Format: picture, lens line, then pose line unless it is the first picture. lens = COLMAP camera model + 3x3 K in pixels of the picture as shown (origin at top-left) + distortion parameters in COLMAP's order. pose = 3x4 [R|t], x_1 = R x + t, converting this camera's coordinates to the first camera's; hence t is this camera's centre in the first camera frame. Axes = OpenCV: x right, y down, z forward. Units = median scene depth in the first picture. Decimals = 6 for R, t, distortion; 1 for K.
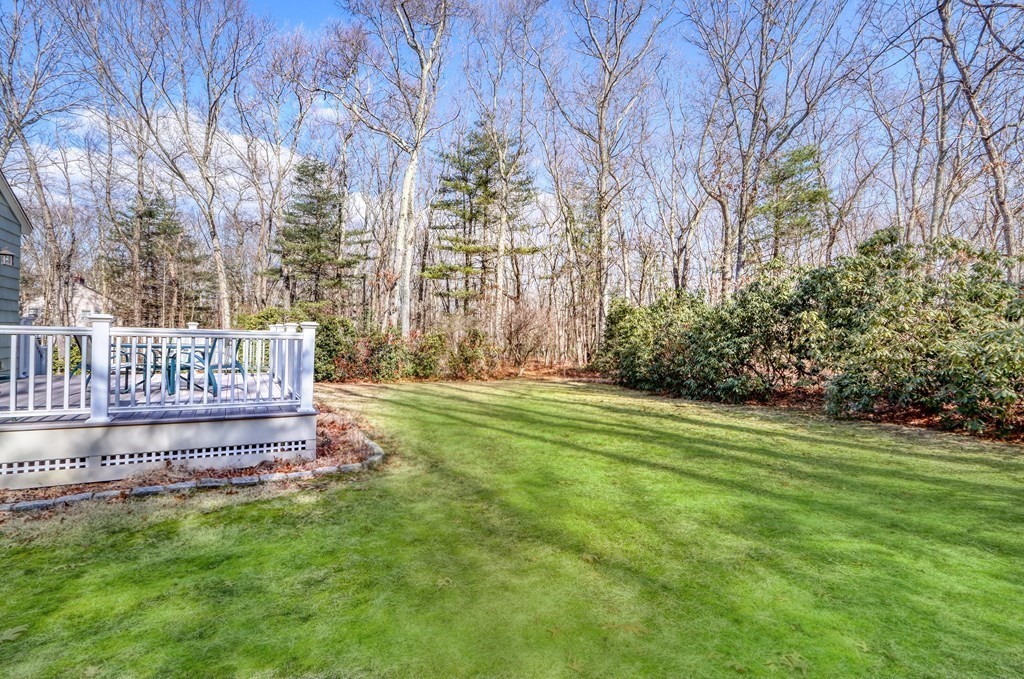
lens RADIAL K [[504.9, 0, 512.0], [0, 504.9, 339.5], [0, 0, 1]] dist [-0.002177, -0.000765]
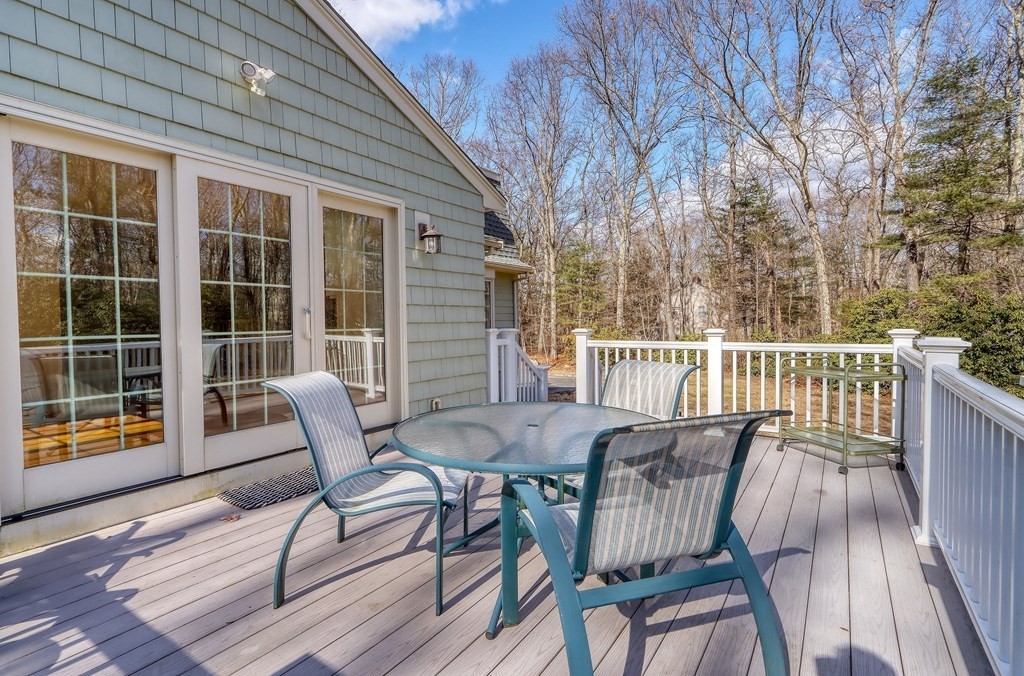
lens RADIAL K [[504.9, 0, 512.0], [0, 504.9, 338.0], [0, 0, 1]] dist [-0.002177, -0.000765]
pose [[0.467764, -0.001555, -0.883852, -0.078843], [0.018854, 0.999788, 0.008219, -0.008297], [0.883652, -0.020509, 0.467694, 0.160533]]
